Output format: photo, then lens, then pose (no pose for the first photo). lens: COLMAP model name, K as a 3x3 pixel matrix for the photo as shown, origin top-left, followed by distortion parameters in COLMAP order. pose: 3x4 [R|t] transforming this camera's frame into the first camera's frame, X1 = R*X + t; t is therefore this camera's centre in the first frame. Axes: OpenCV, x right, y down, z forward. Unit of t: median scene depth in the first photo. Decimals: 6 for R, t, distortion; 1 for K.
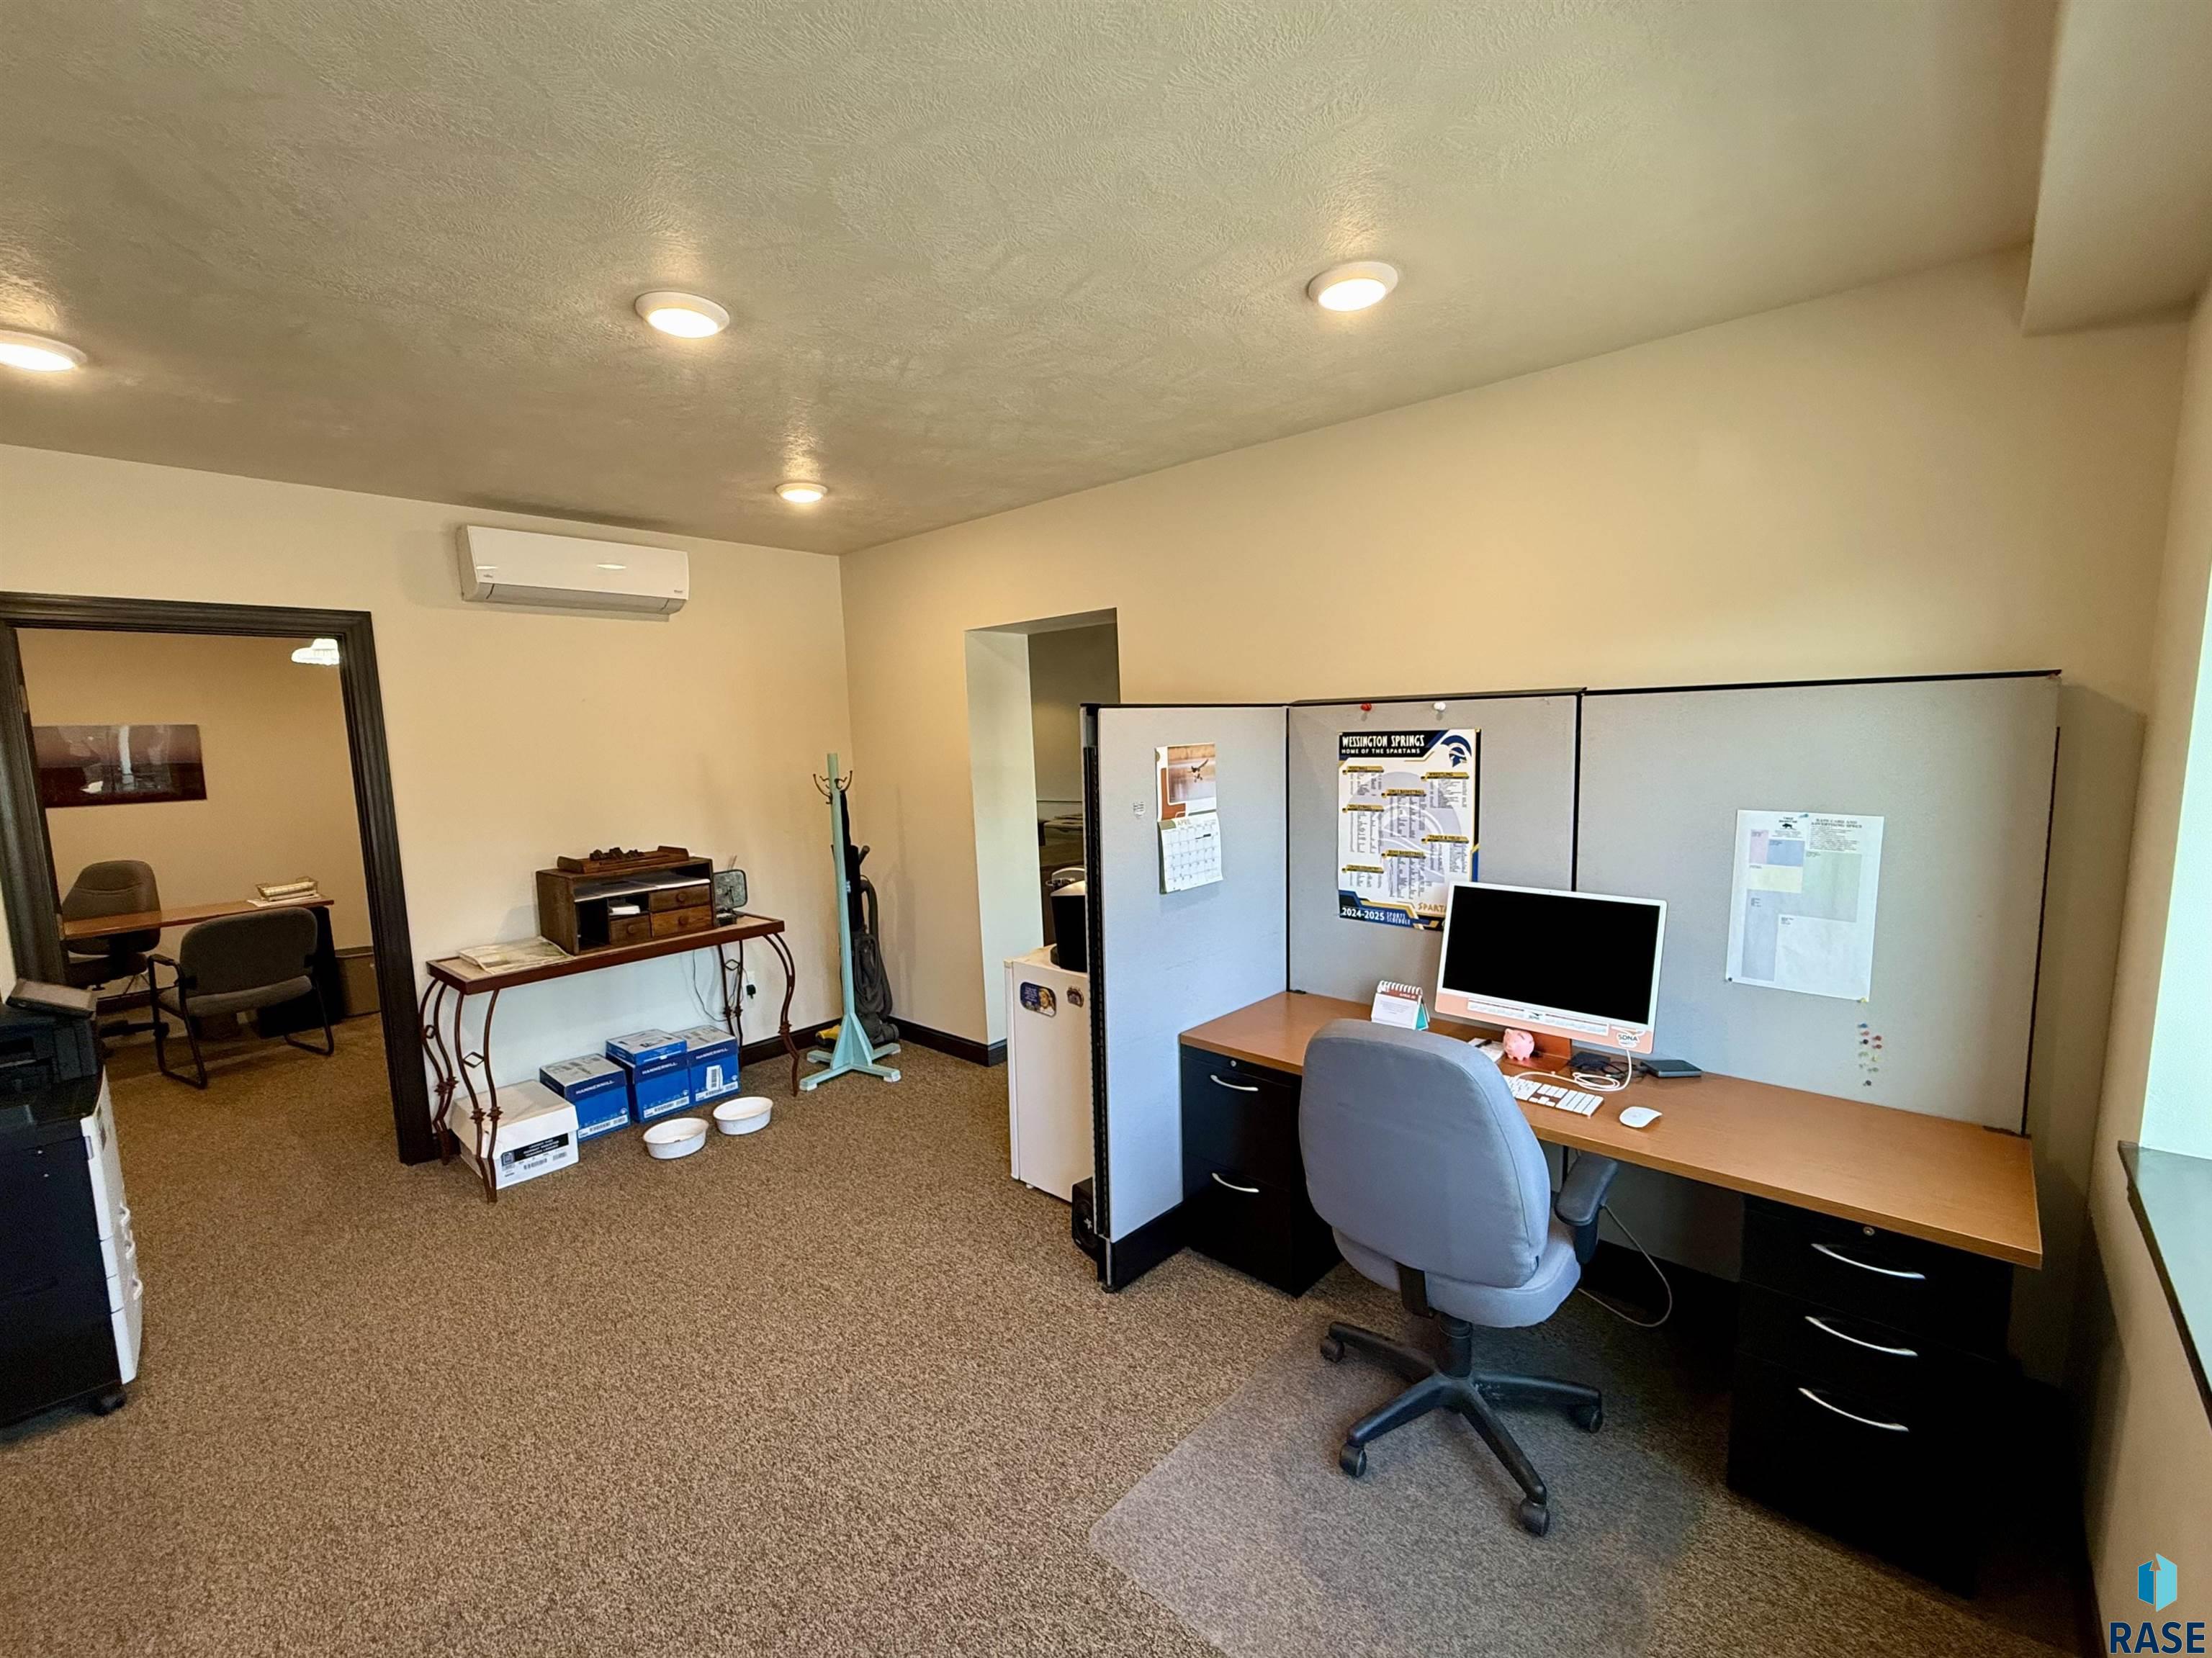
lens RADIAL K [[947.8, 0, 1106.0], [0, 947.8, 829.0], [0, 0, 1]] dist [-0.001001, -0.000553]
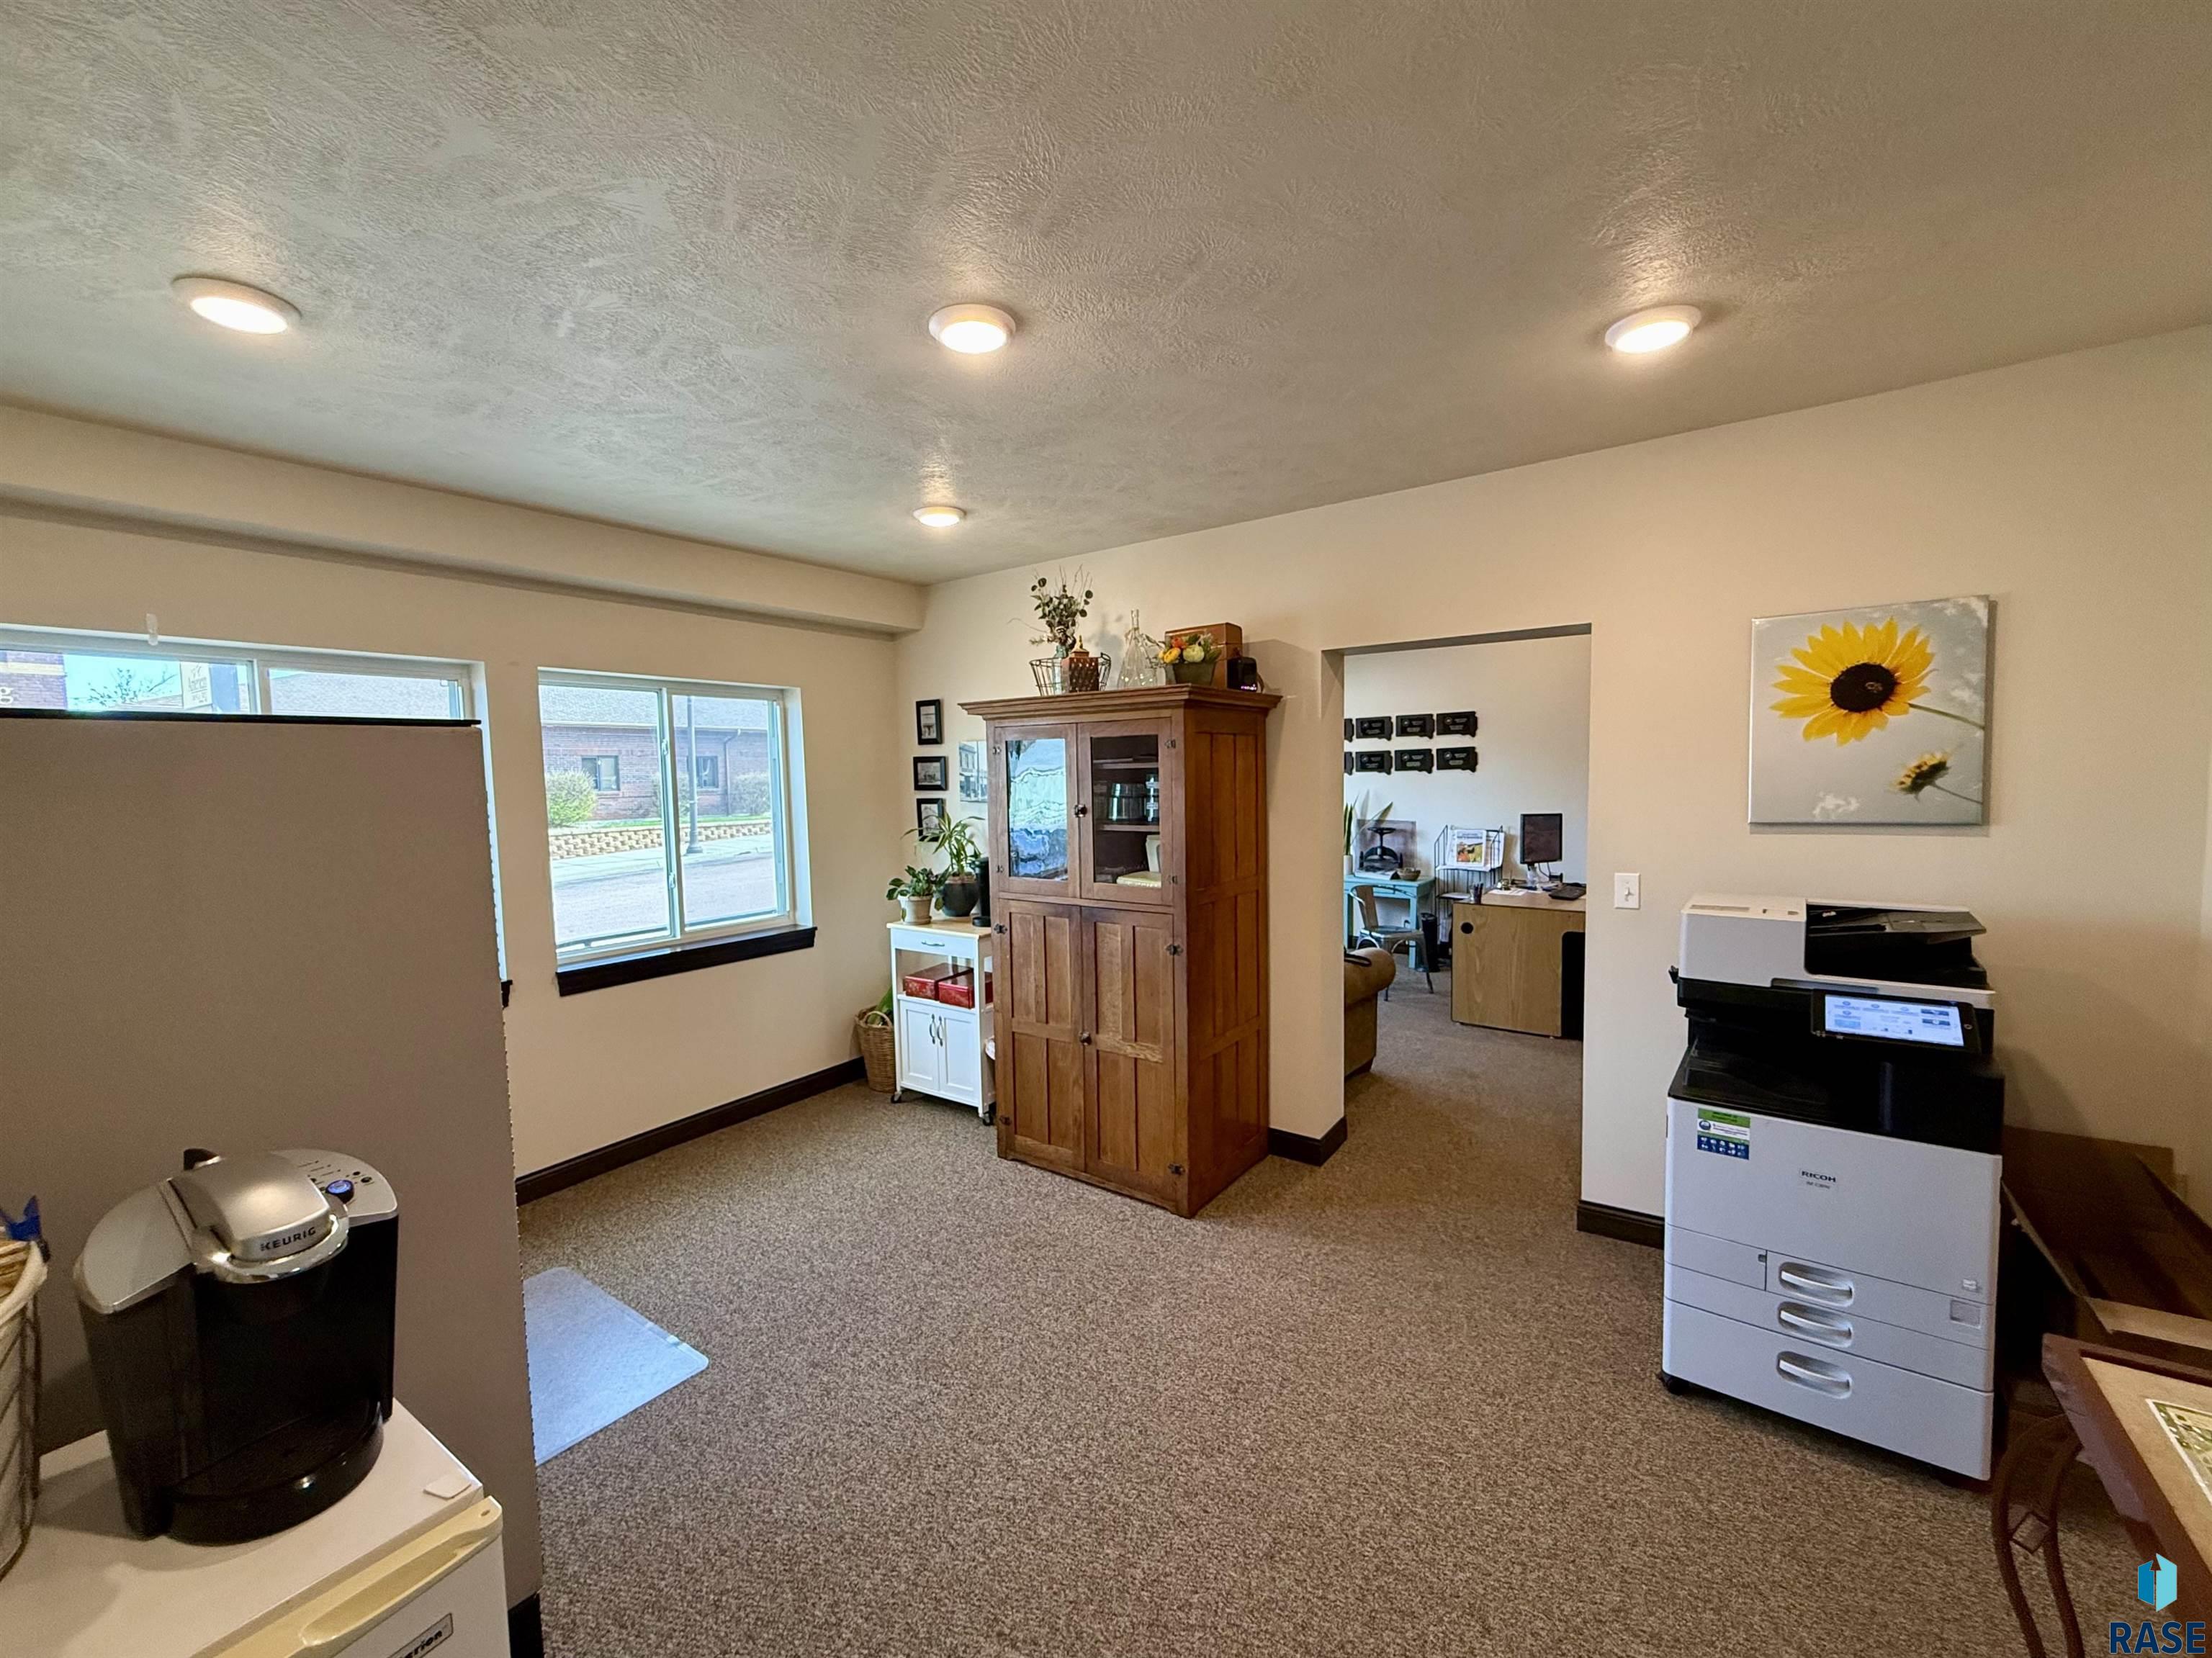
lens RADIAL K [[878.8, 0, 1104.1], [0, 878.8, 833.8], [0, 0, 1]] dist [-0.000352, -0.000173]
pose [[-0.990885, 0.063477, -0.118819, -0.287378], [0.041818, 0.983390, 0.176624, -0.113699], [0.128057, 0.170045, -0.977080, 1.306929]]
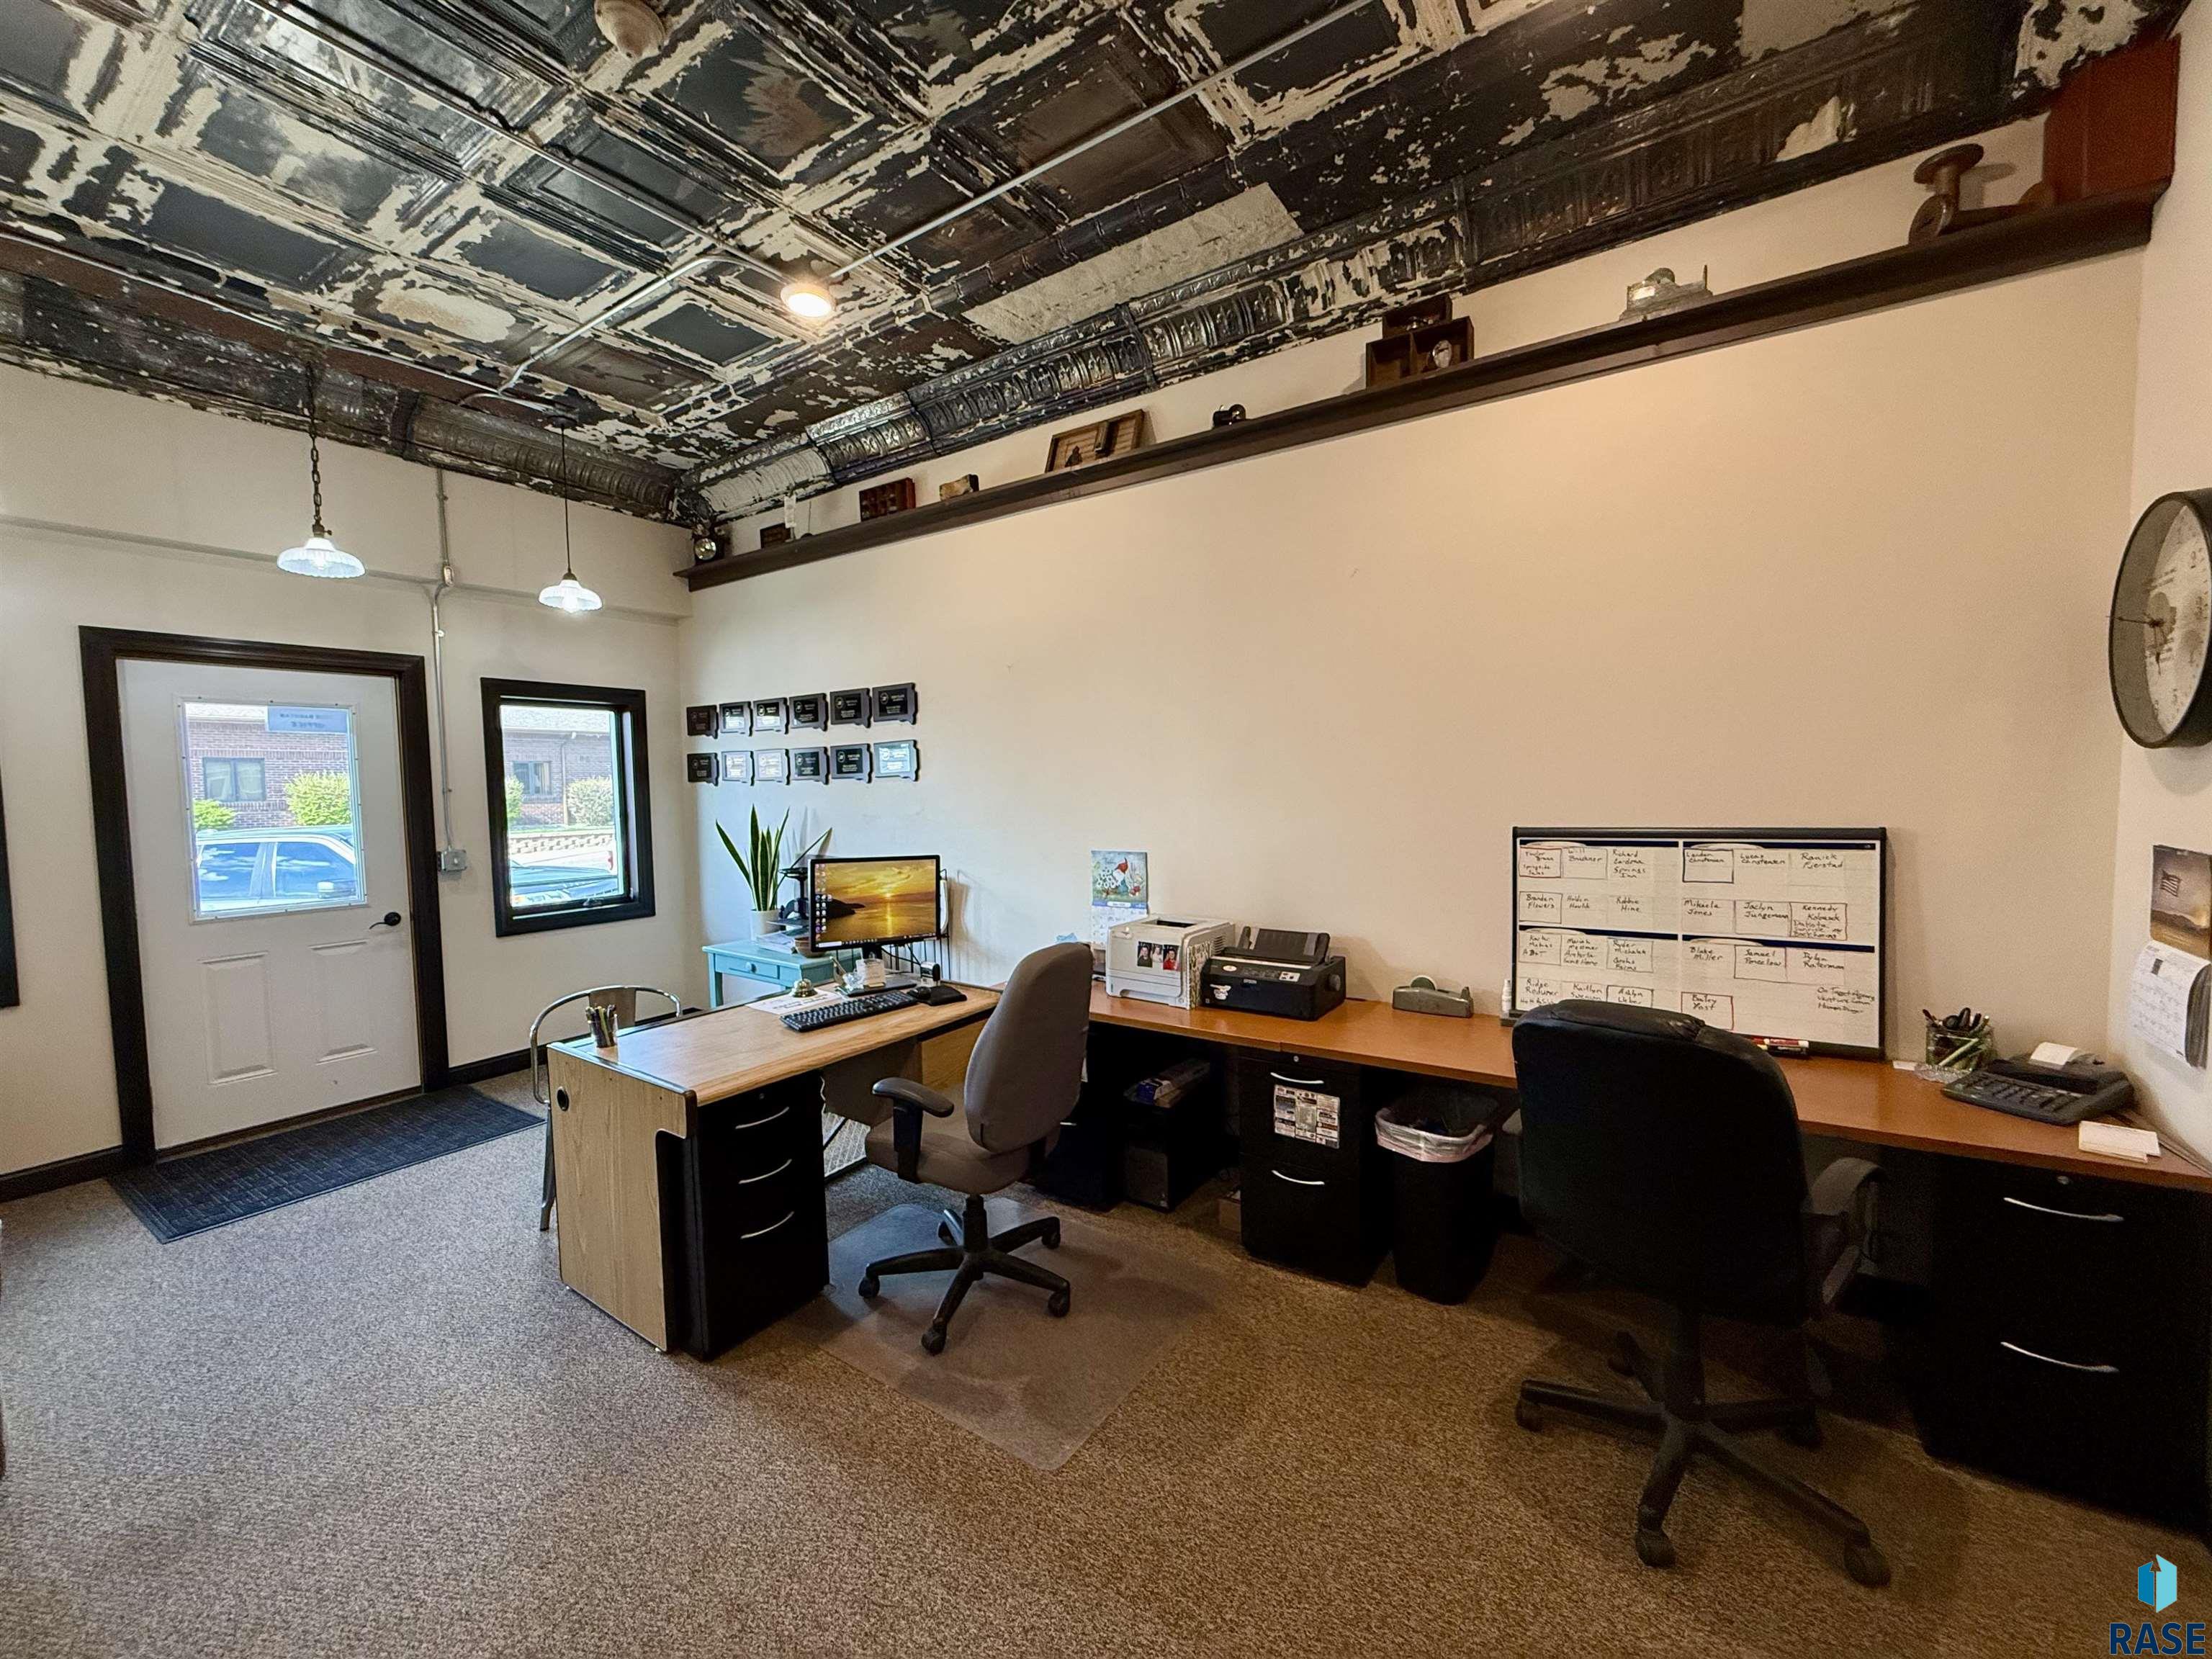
lens RADIAL K [[878.9, 0, 1104.1], [0, 878.9, 834.3], [0, 0, 1]] dist [-0.000352, -0.000173]
pose [[-0.986745, 0.062795, -0.149635, -1.542692], [0.036941, 0.984808, 0.169675, 0.022013], [0.158016, 0.161898, -0.974074, 0.635466]]
